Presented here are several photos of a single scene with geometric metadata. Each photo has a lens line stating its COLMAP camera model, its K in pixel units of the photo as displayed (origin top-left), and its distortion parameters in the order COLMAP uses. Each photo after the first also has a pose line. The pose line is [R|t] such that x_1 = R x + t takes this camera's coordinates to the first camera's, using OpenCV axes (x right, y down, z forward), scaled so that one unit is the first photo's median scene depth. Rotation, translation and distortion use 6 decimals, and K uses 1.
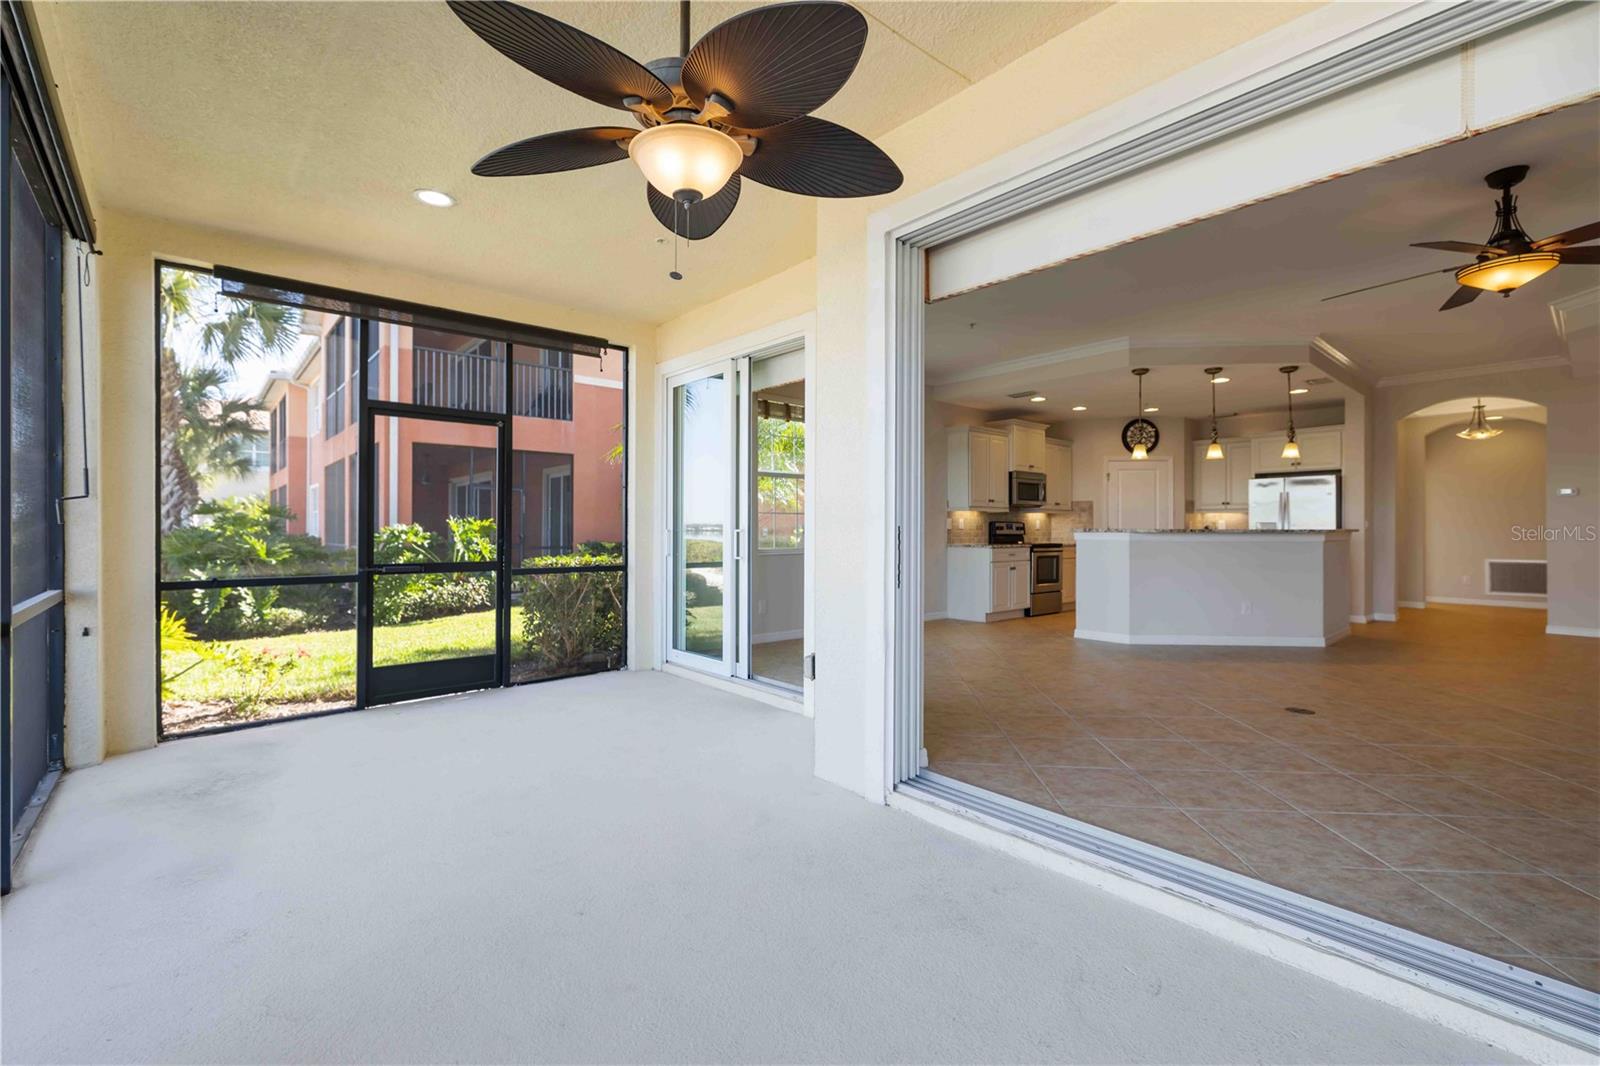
lens RADIAL K [[697.9, 0, 801.4], [0, 697.9, 519.5], [0, 0, 1]] dist [0.002011, 0.000351]
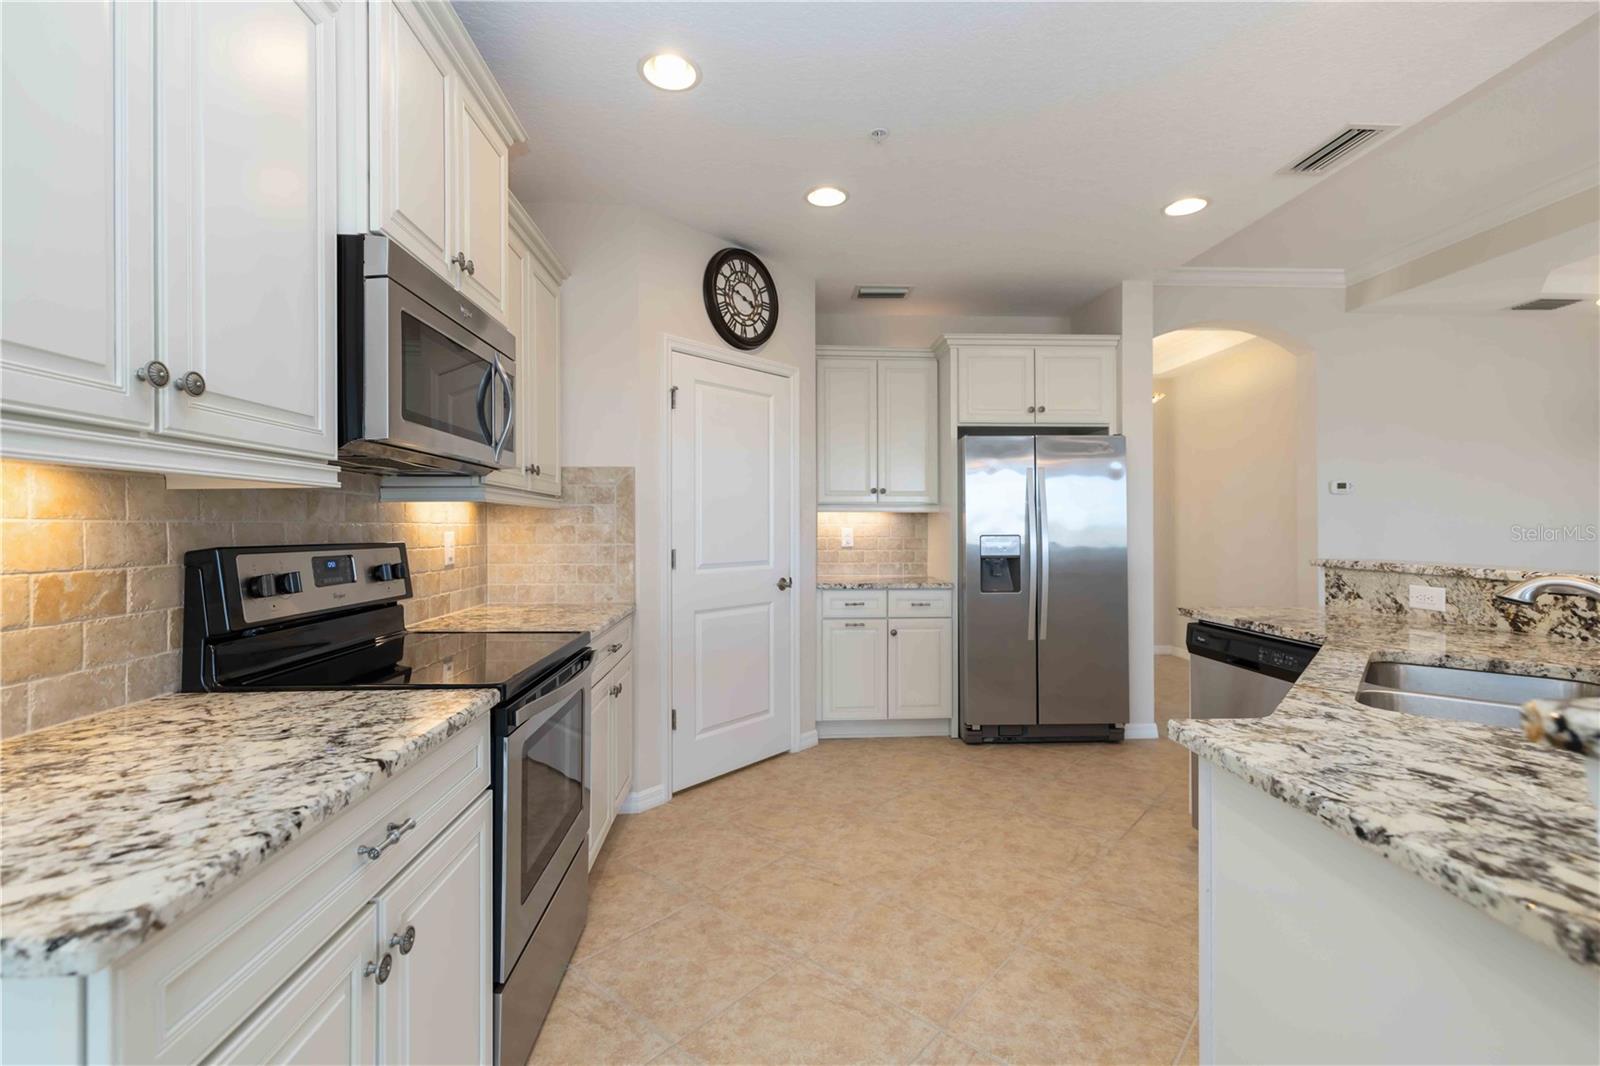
lens RADIAL K [[697.9, 0, 801.4], [0, 697.9, 519.5], [0, 0, 1]] dist [0.002011, 0.000351]
pose [[0.607200, 0.004308, 0.794537, 0.234404], [-0.007535, 0.999972, 0.000336, -0.004552], [-0.794513, -0.006191, 0.607216, 0.817920]]
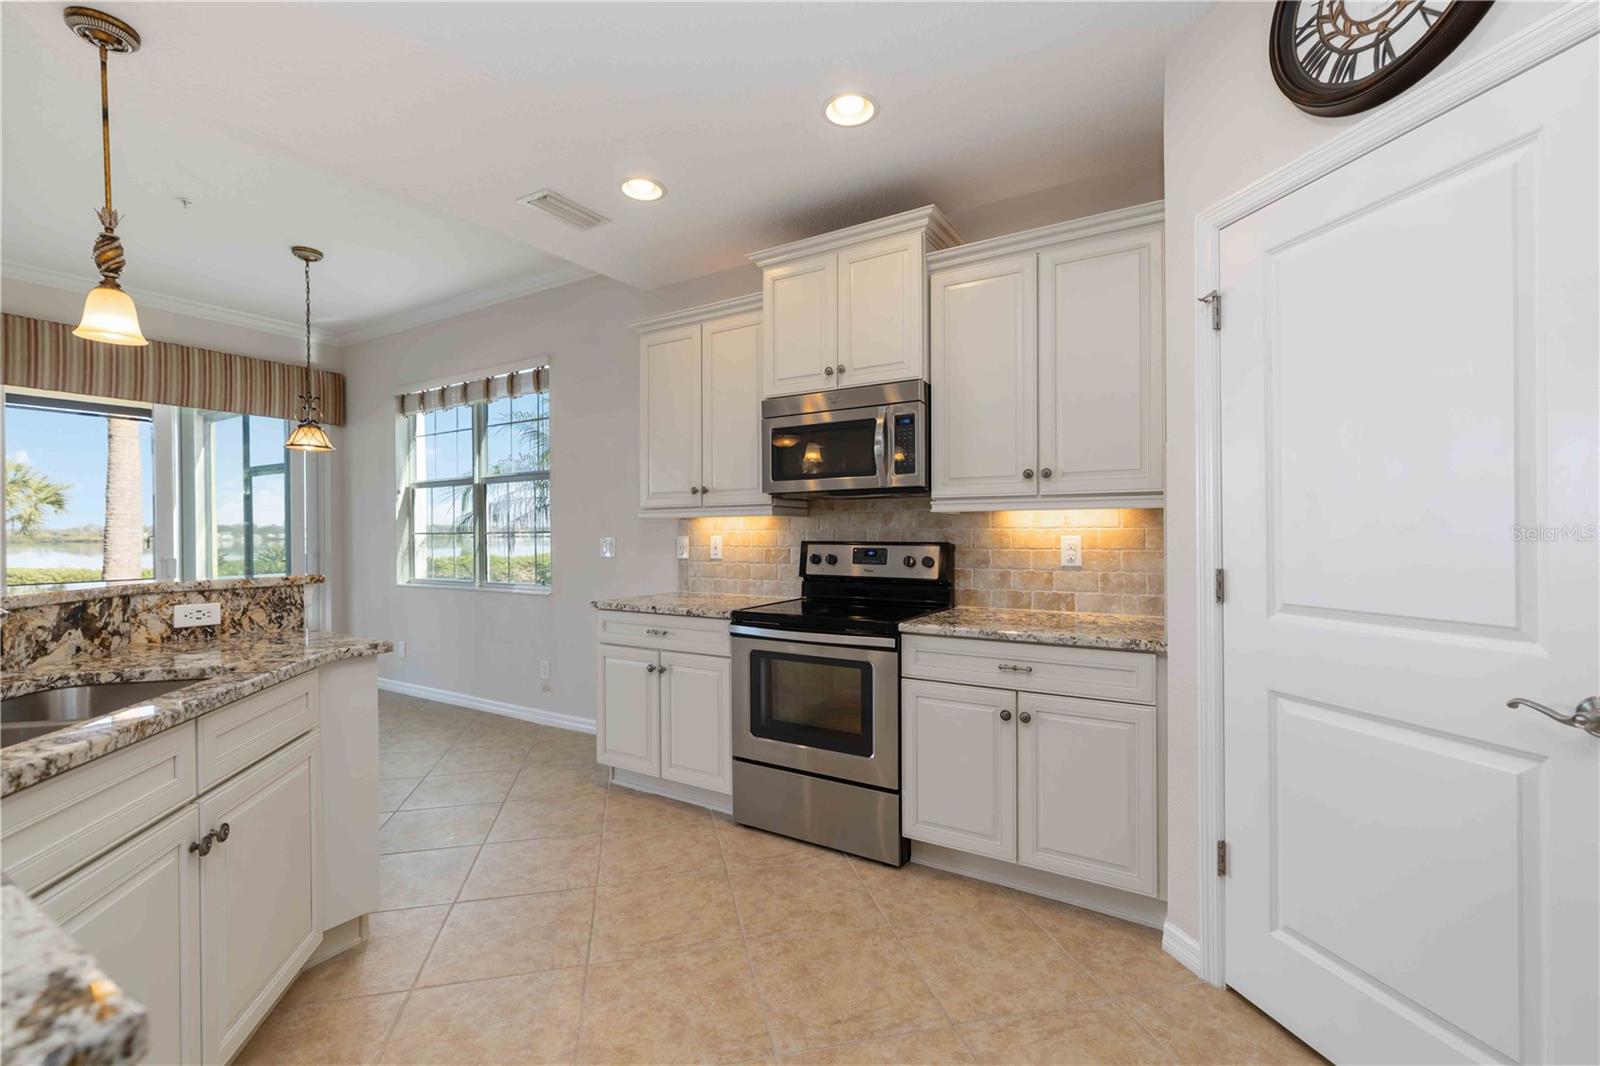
lens RADIAL K [[694.0, 0, 797.8], [0, 694.0, 533.9], [0, 0, 1]] dist [0.001166, 0.000254]
pose [[0.292865, -0.002396, -0.956151, 0.640238], [0.020749, 0.999777, 0.003849, -0.002620], [0.955929, -0.020966, 0.292850, 0.904392]]
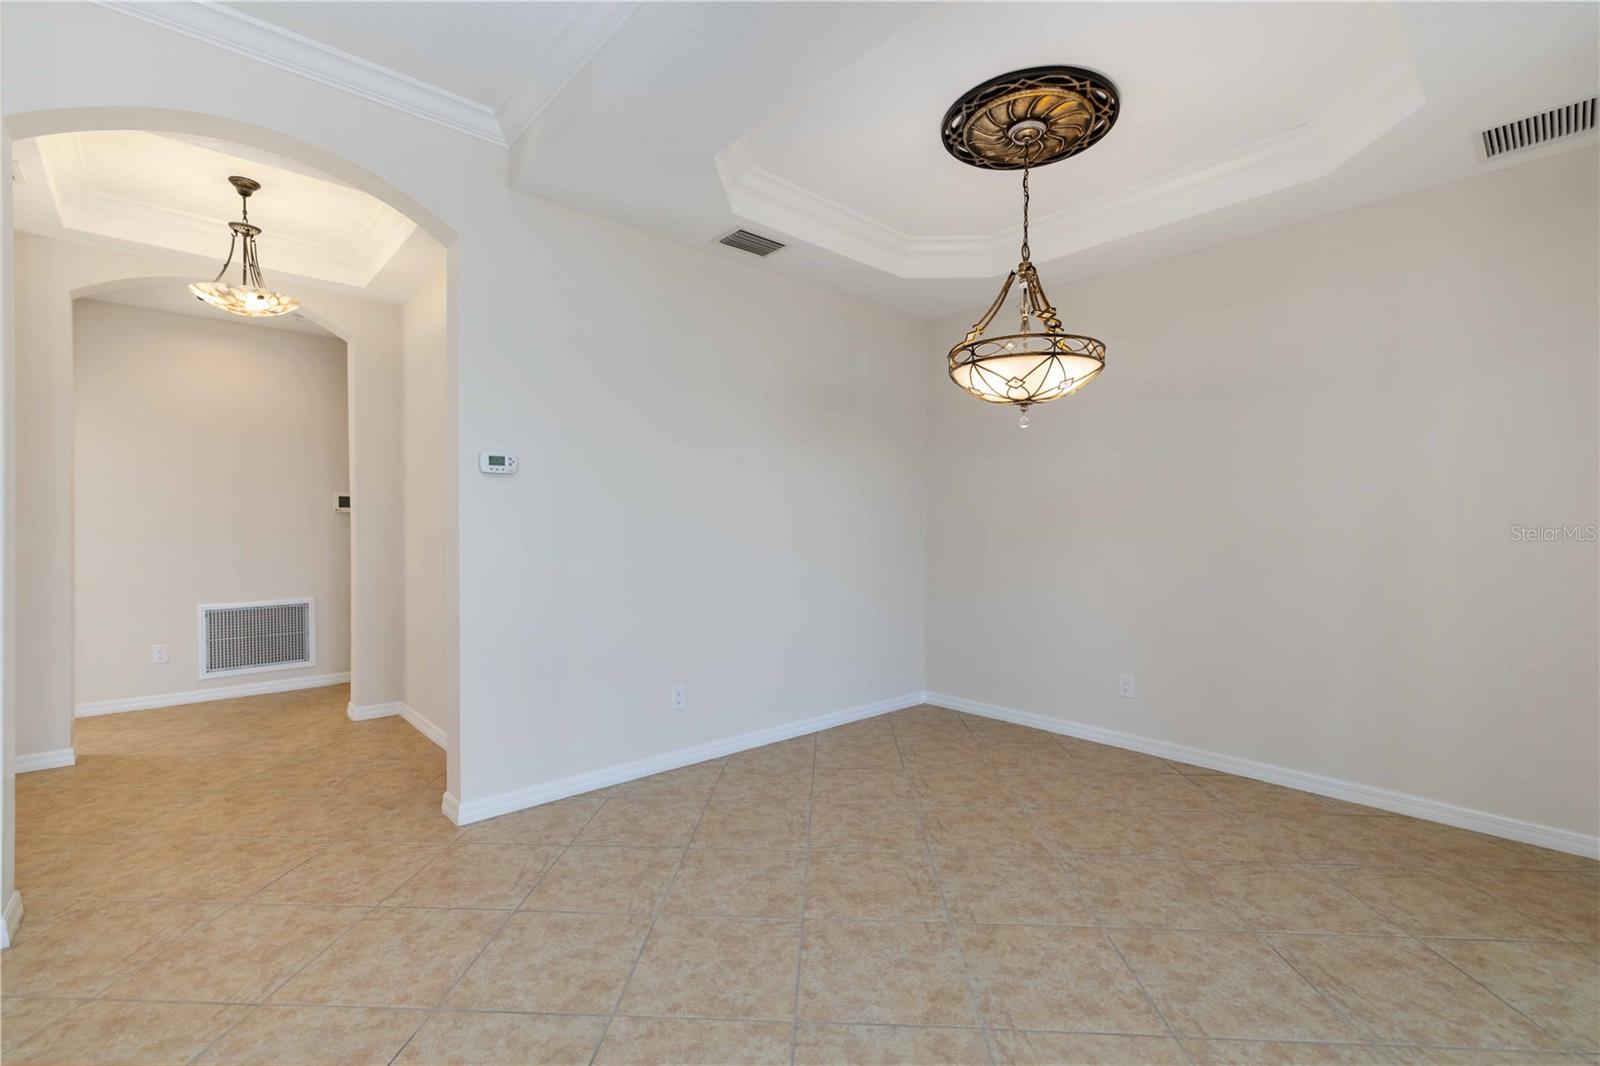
lens RADIAL K [[694.0, 0, 797.8], [0, 694.0, 533.9], [0, 0, 1]] dist [0.001166, 0.000254]
pose [[-0.023364, -0.014475, 0.999622, 0.560814], [-0.017787, 0.999743, 0.014061, -0.005800], [-0.999569, -0.017452, -0.023616, 0.680186]]
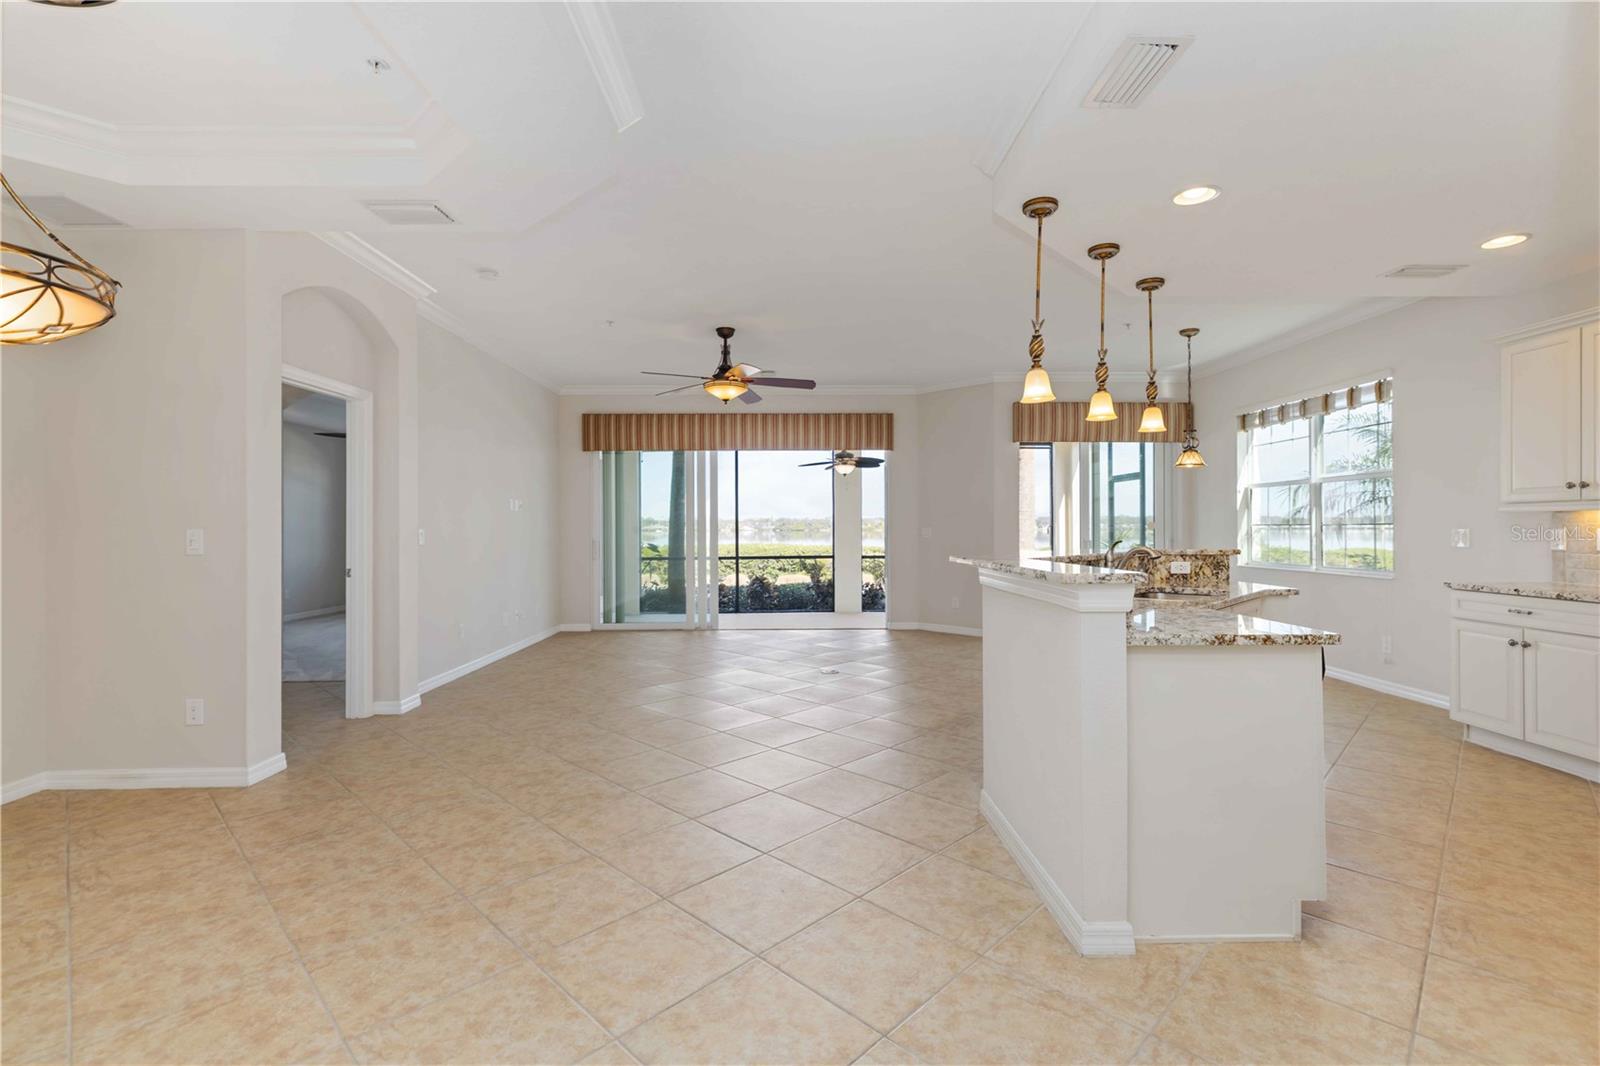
lens RADIAL K [[716.6, 0, 802.5], [0, 716.6, 523.1], [0, 0, 1]] dist [0.002168, 0.000699]
pose [[-0.645893, -0.005051, -0.763411, 0.870013], [0.011430, 0.999802, -0.016285, -0.002371], [0.763342, -0.019244, -0.645707, 0.890591]]
